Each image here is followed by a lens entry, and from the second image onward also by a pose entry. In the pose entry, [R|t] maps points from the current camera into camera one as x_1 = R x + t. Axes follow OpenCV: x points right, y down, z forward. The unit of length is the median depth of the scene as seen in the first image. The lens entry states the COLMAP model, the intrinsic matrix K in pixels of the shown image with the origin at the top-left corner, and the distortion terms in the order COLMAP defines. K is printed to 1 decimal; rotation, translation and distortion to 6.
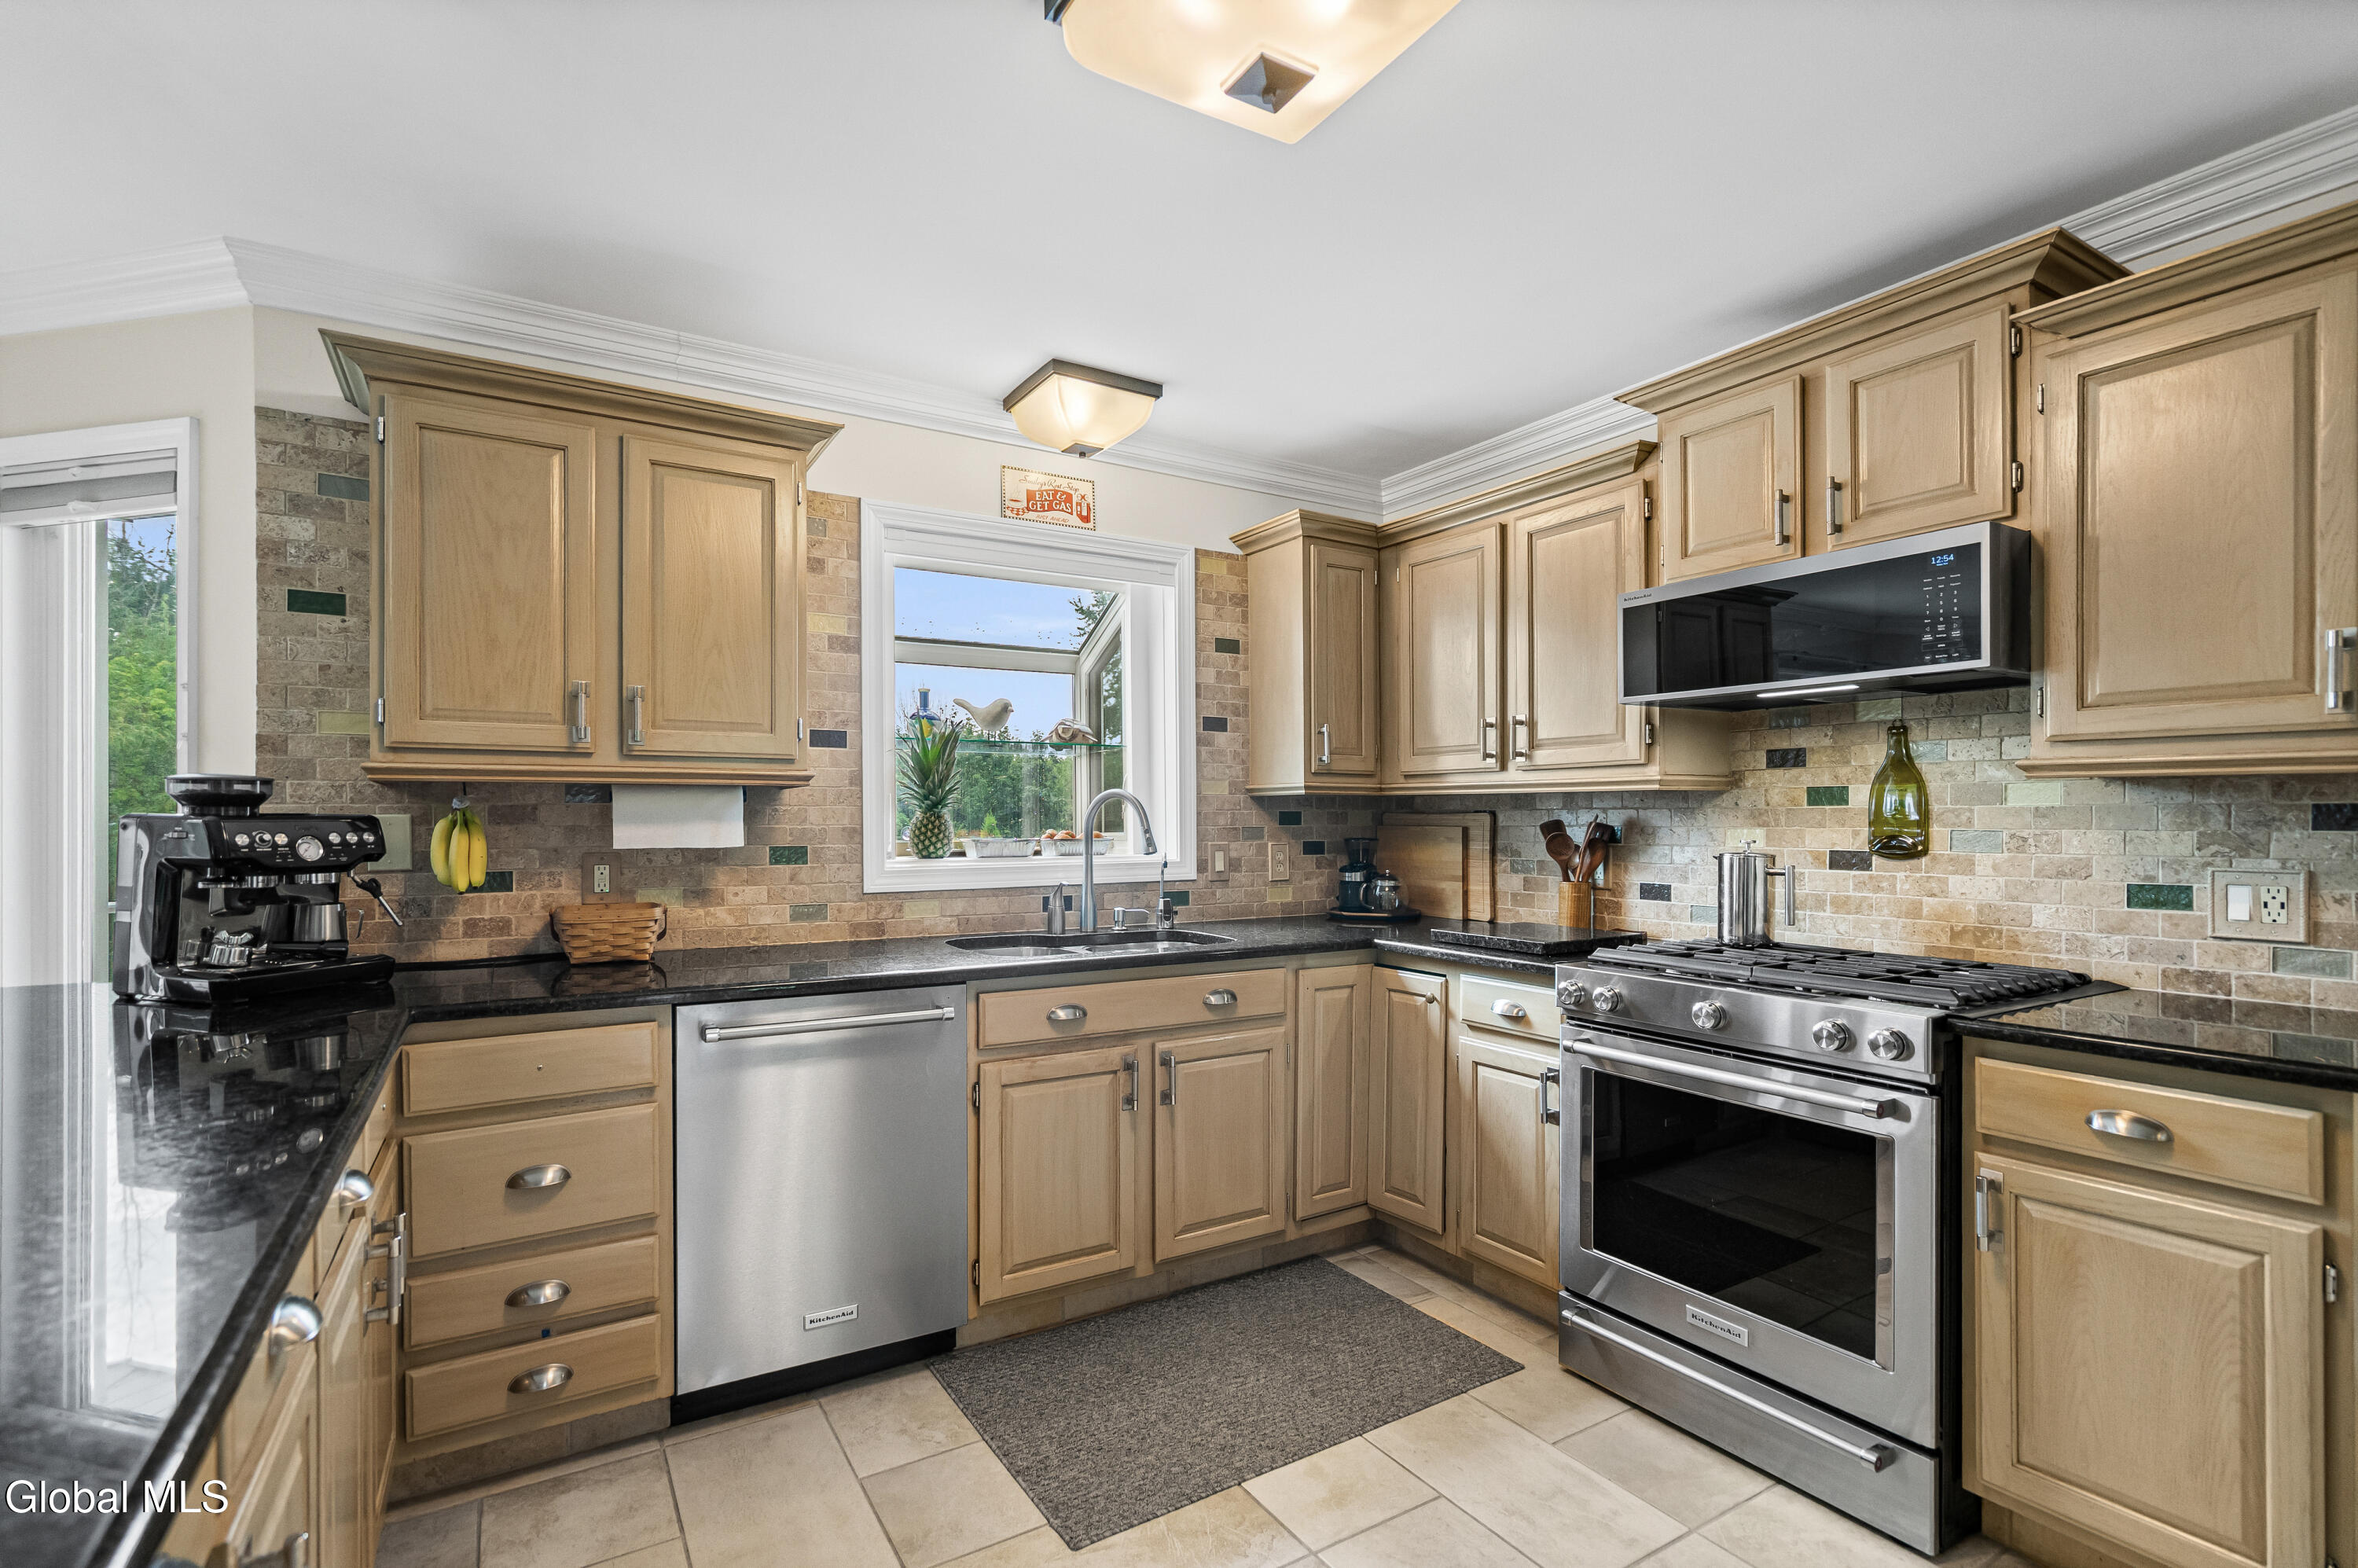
lens RADIAL K [[1082.6, 0, 1178.5], [0, 1082.6, 813.1], [0, 0, 1]] dist [-0.000262, 0.000168]
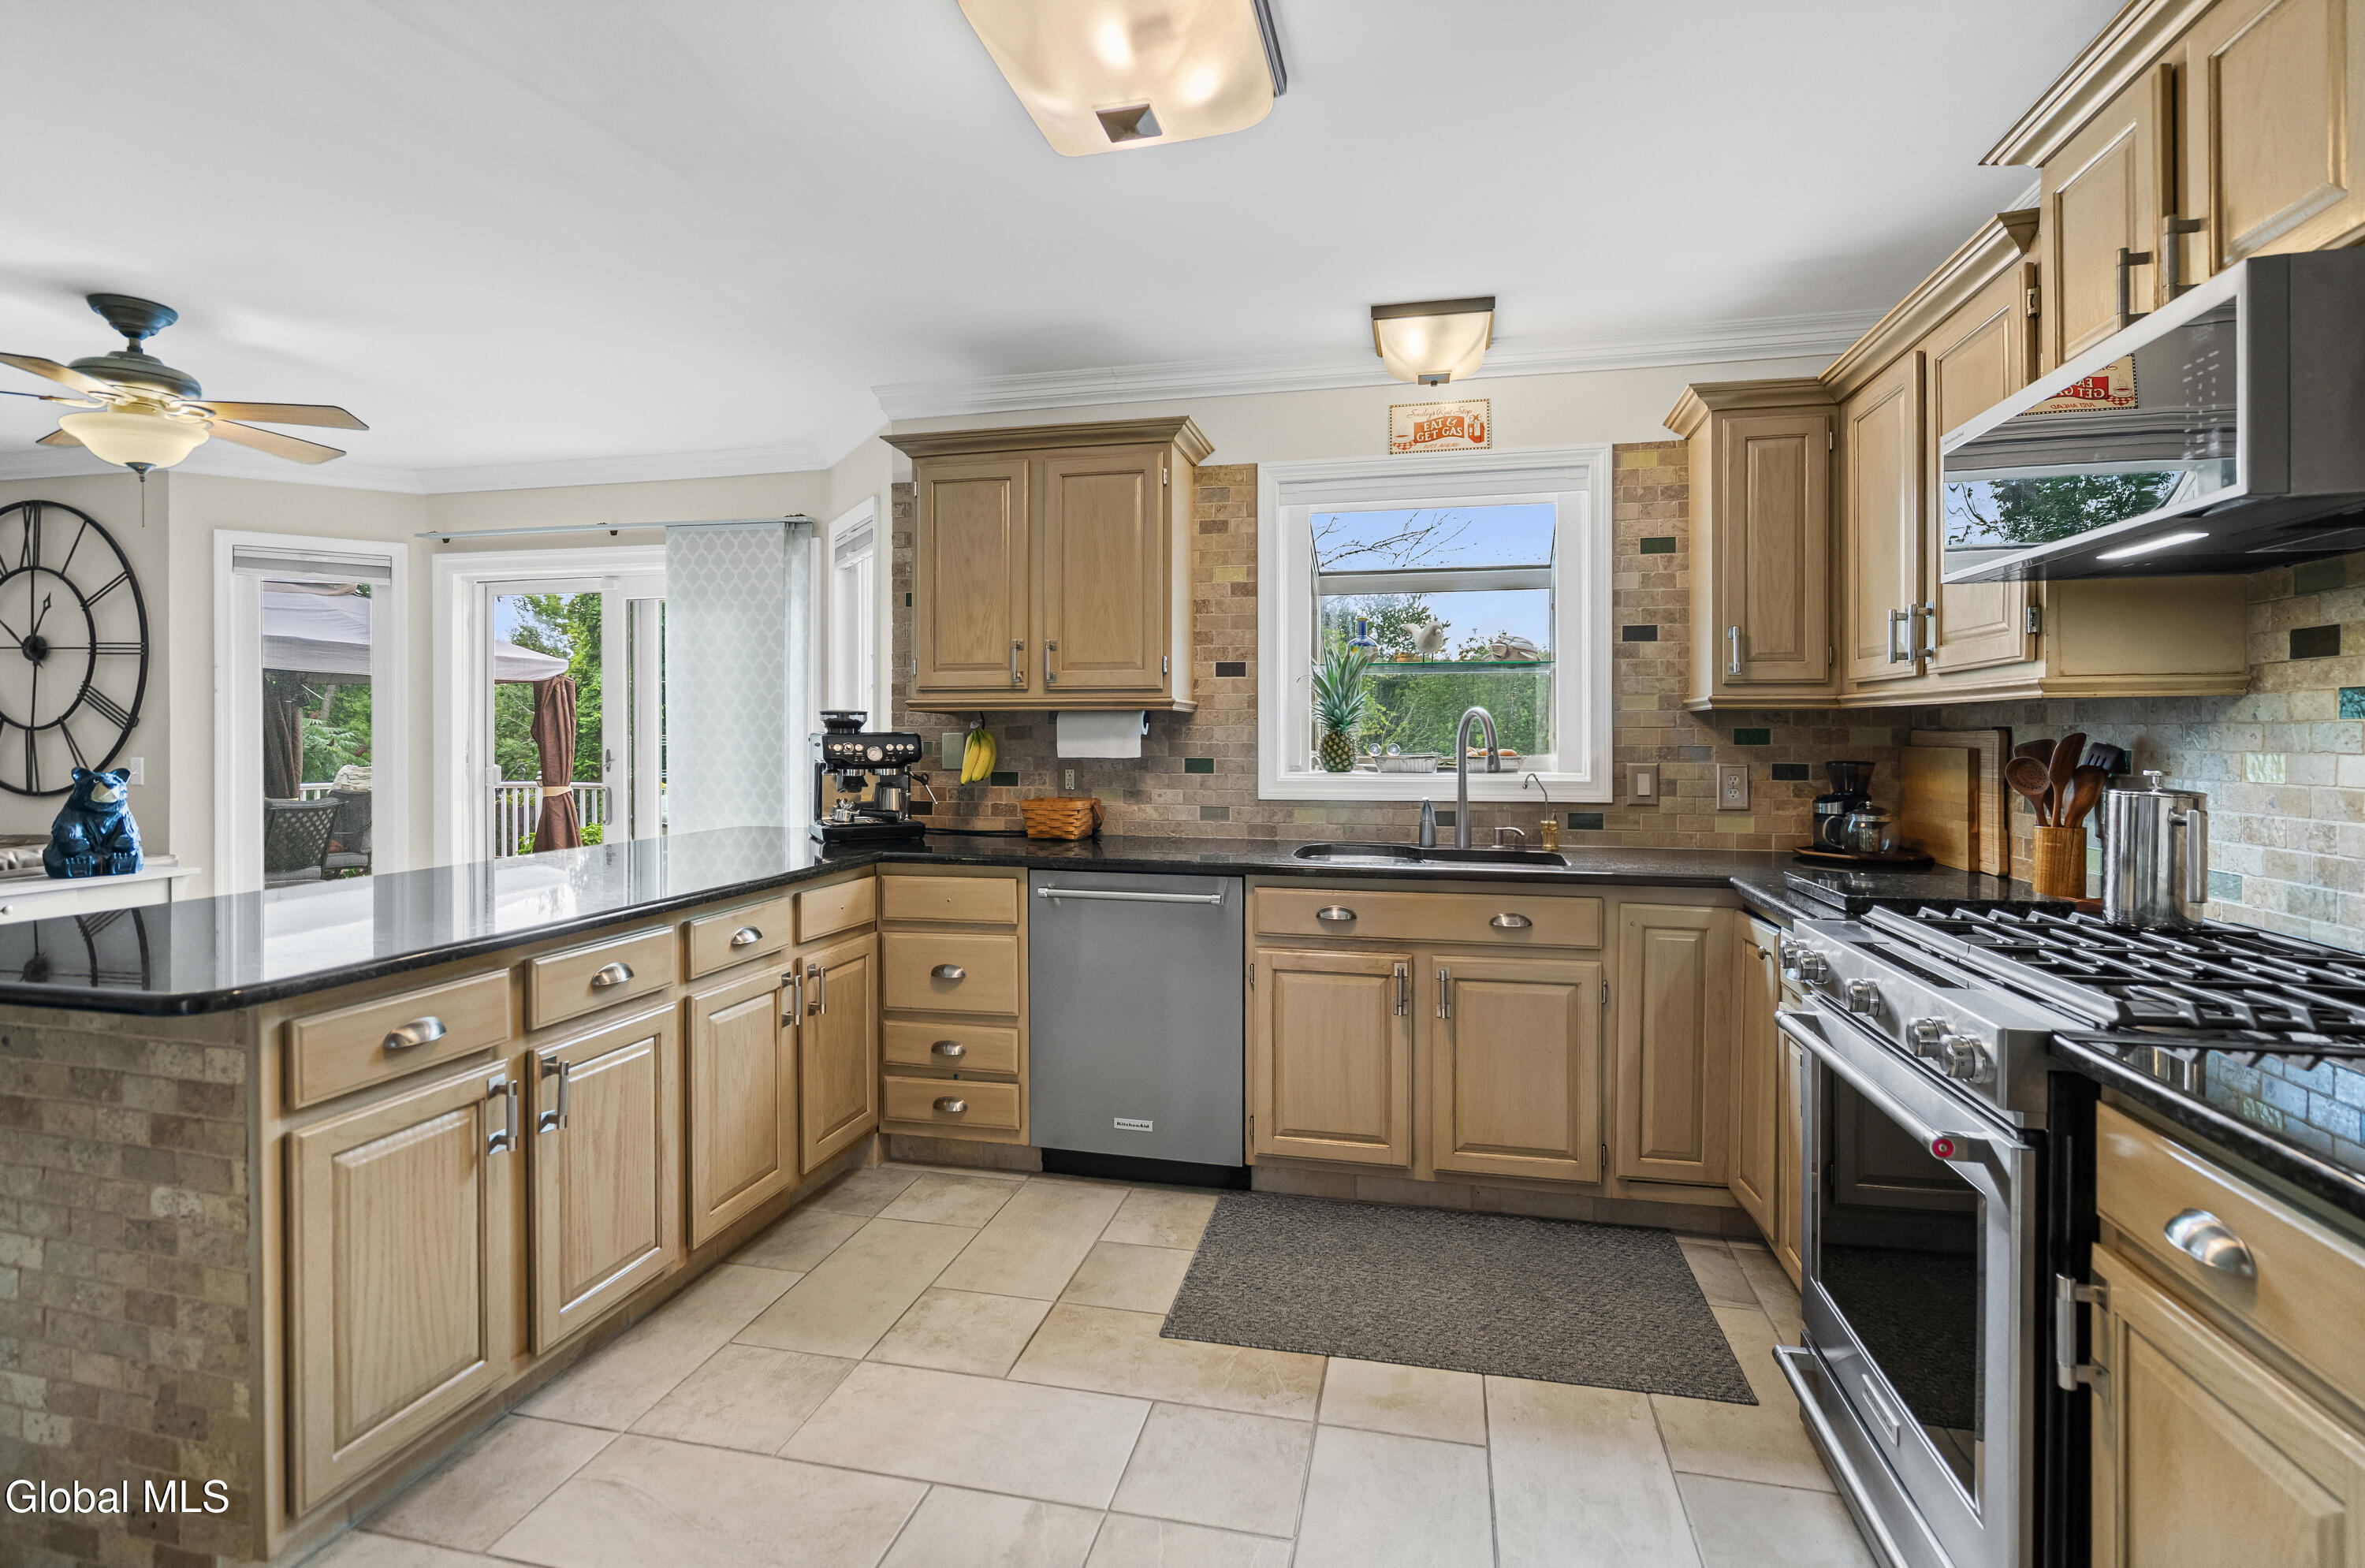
lens RADIAL K [[1097.2, 0, 1182.9], [0, 1097.2, 741.0], [0, 0, 1]] dist [-0.001852, 0.000293]
pose [[0.721800, 0.004872, -0.692085, 0.492174], [0.001367, 0.999963, 0.008466, 0.000164], [0.692101, -0.007057, 0.721767, 0.084105]]
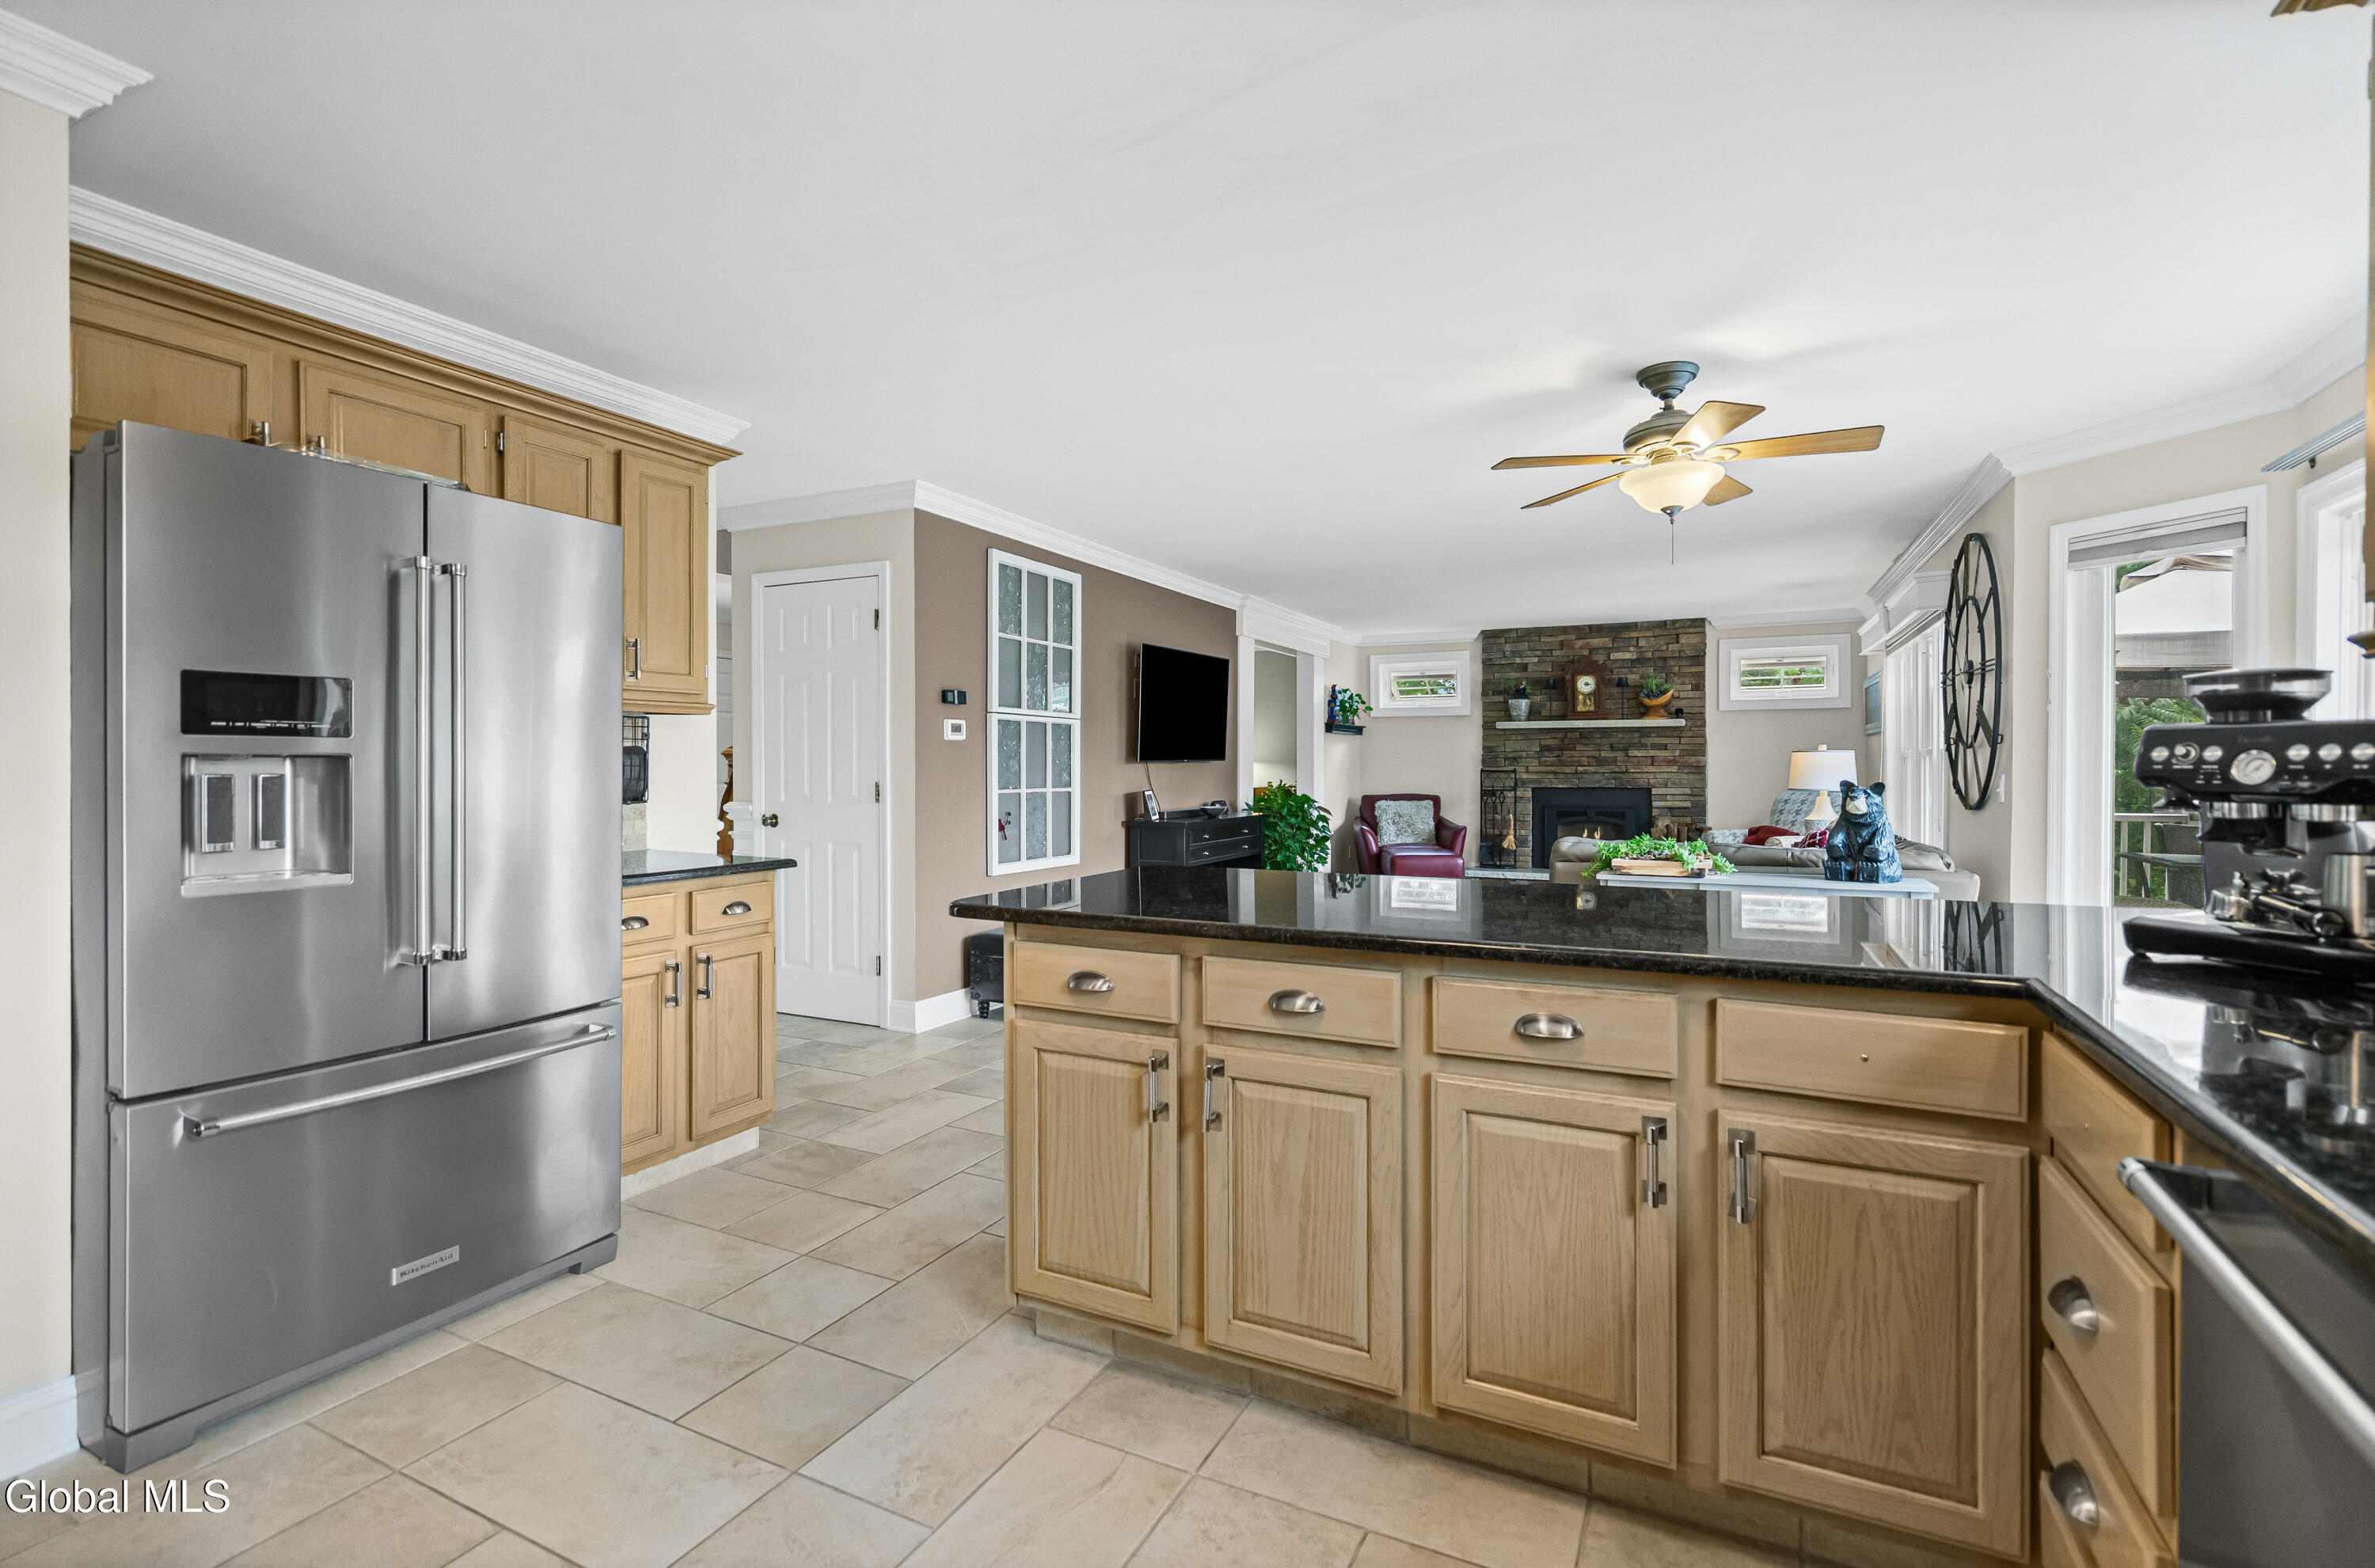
lens RADIAL K [[1106.3, 0, 1187.5], [0, 1106.3, 784.0], [0, 0, 1]] dist [-0.001204, 0.000069]
pose [[-0.844181, 0.009117, -0.535980, 0.118824], [0.003915, 0.999934, 0.010843, 0.023435], [0.536043, 0.007055, -0.844161, 0.877302]]
